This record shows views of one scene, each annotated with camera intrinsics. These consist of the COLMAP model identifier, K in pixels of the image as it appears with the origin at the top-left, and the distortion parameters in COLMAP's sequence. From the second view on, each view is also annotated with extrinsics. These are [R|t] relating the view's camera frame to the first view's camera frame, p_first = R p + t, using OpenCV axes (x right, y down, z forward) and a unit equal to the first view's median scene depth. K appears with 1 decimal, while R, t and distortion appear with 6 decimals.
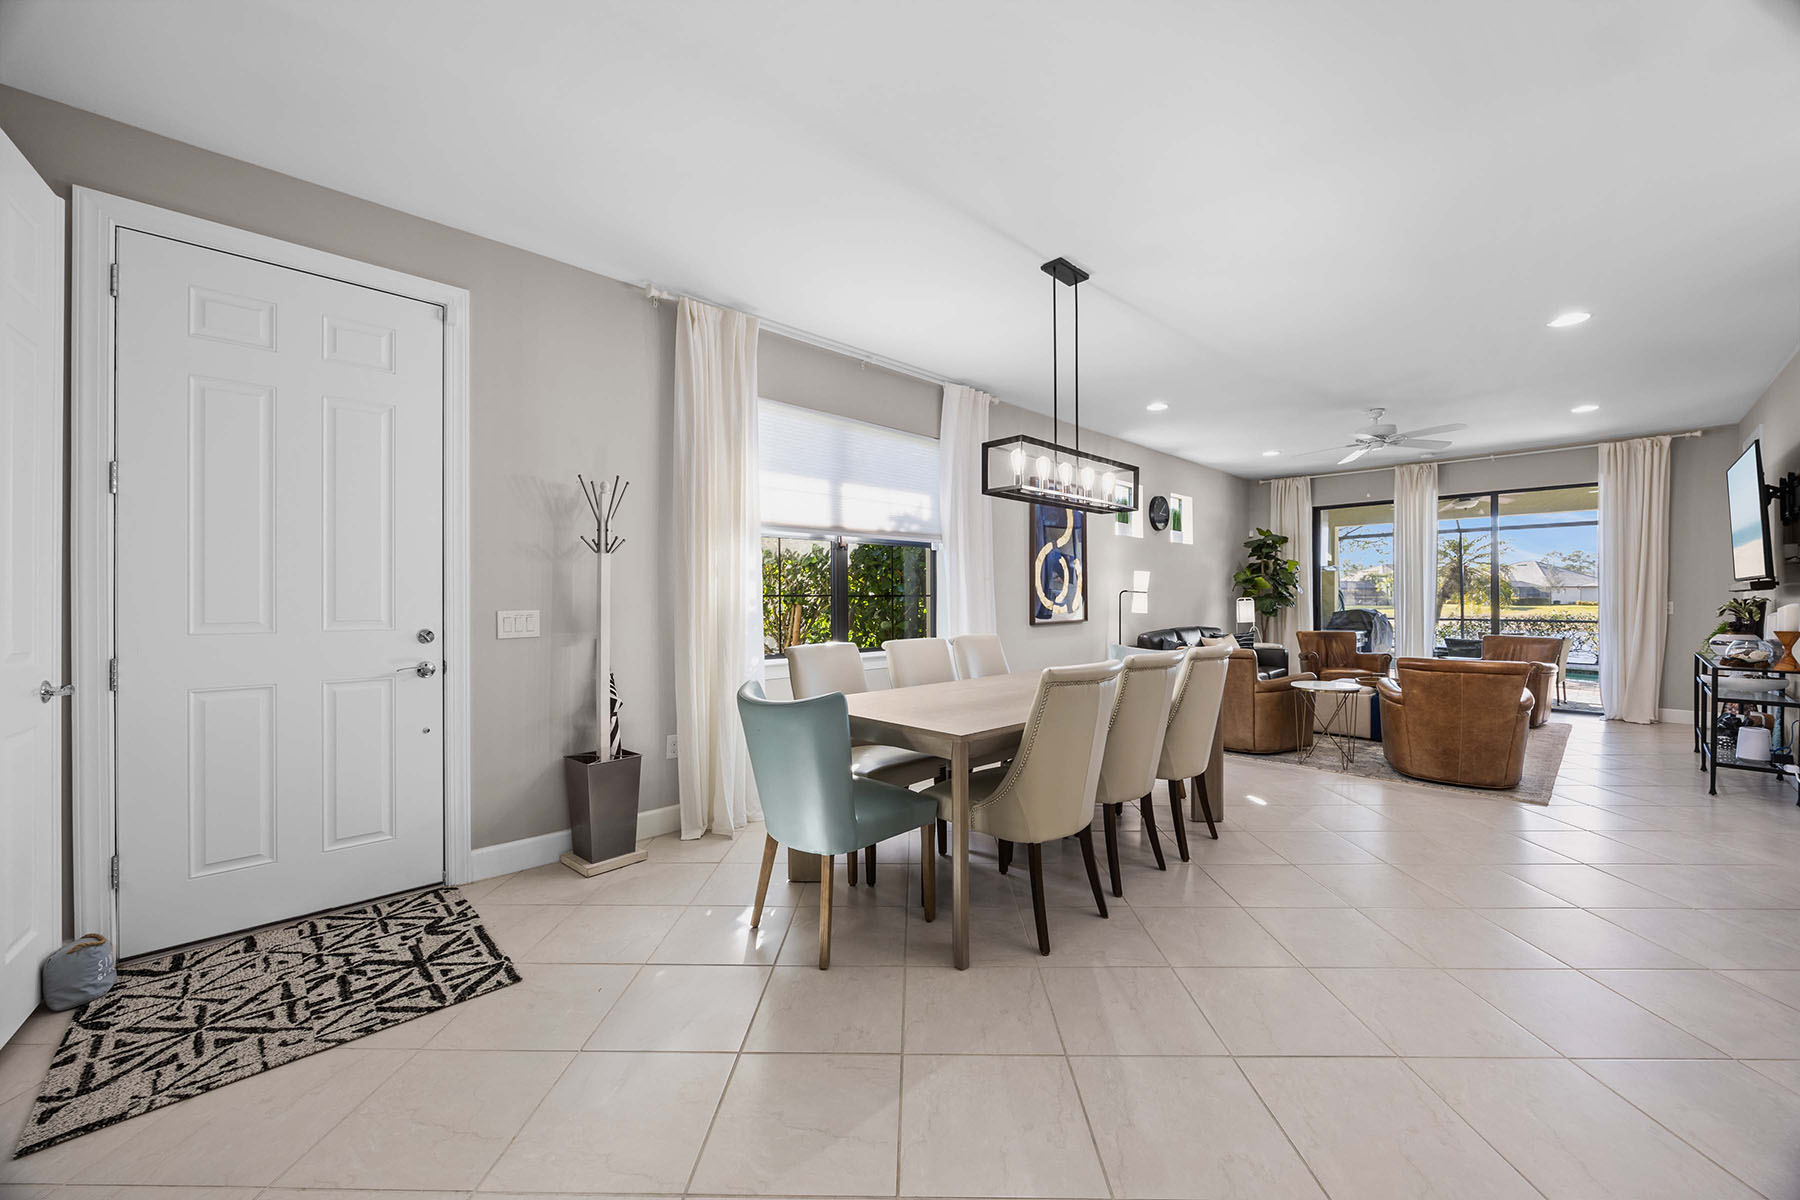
lens RADIAL K [[687.1, 0, 902.1], [0, 687.1, 593.6], [0, 0, 1]] dist [-0.003465, 0.000775]
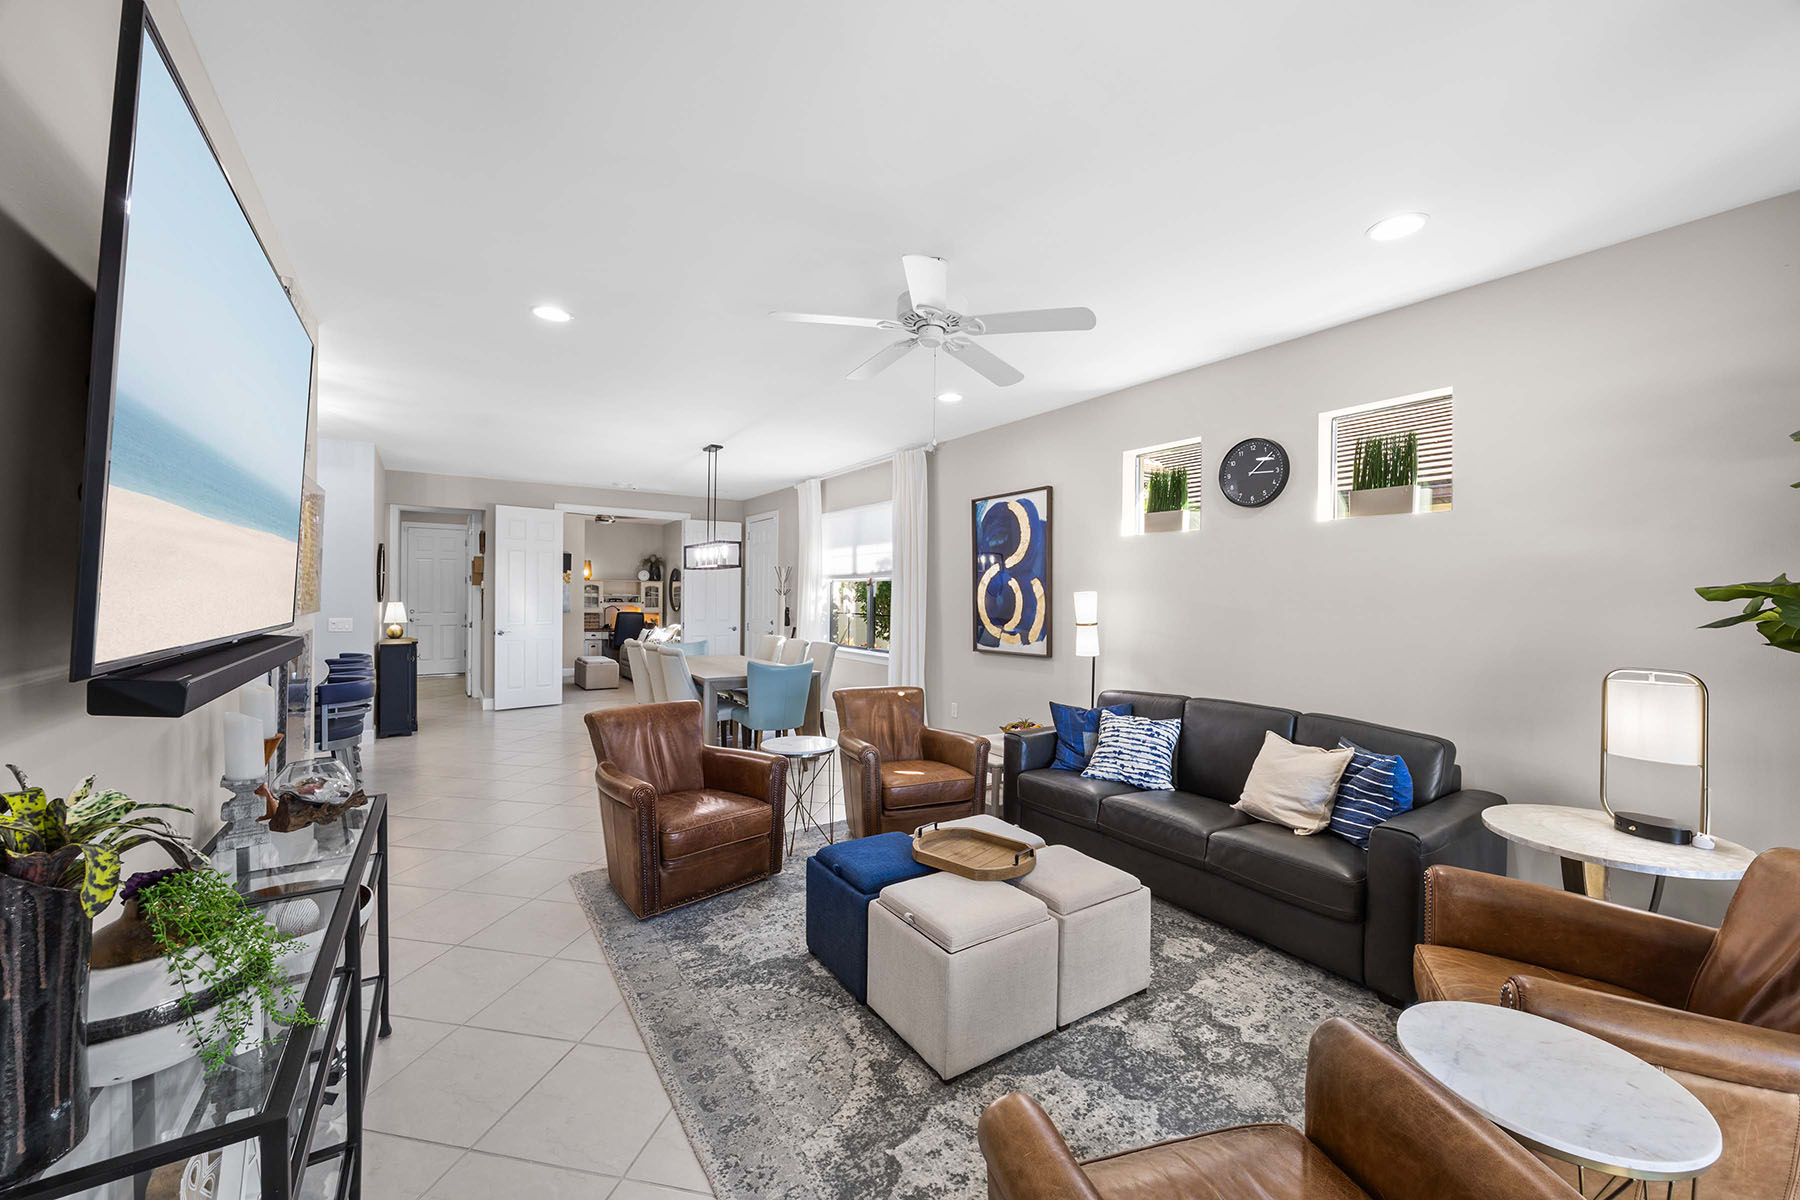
lens RADIAL K [[687.1, 0, 906.1], [0, 687.1, 608.2], [0, 0, 1]] dist [-0.003465, 0.000775]
pose [[-0.164916, 0.017473, -0.986153, 1.473534], [-0.004629, 0.999818, 0.018489, -0.041280], [0.986297, 0.007614, -0.164805, 1.337453]]
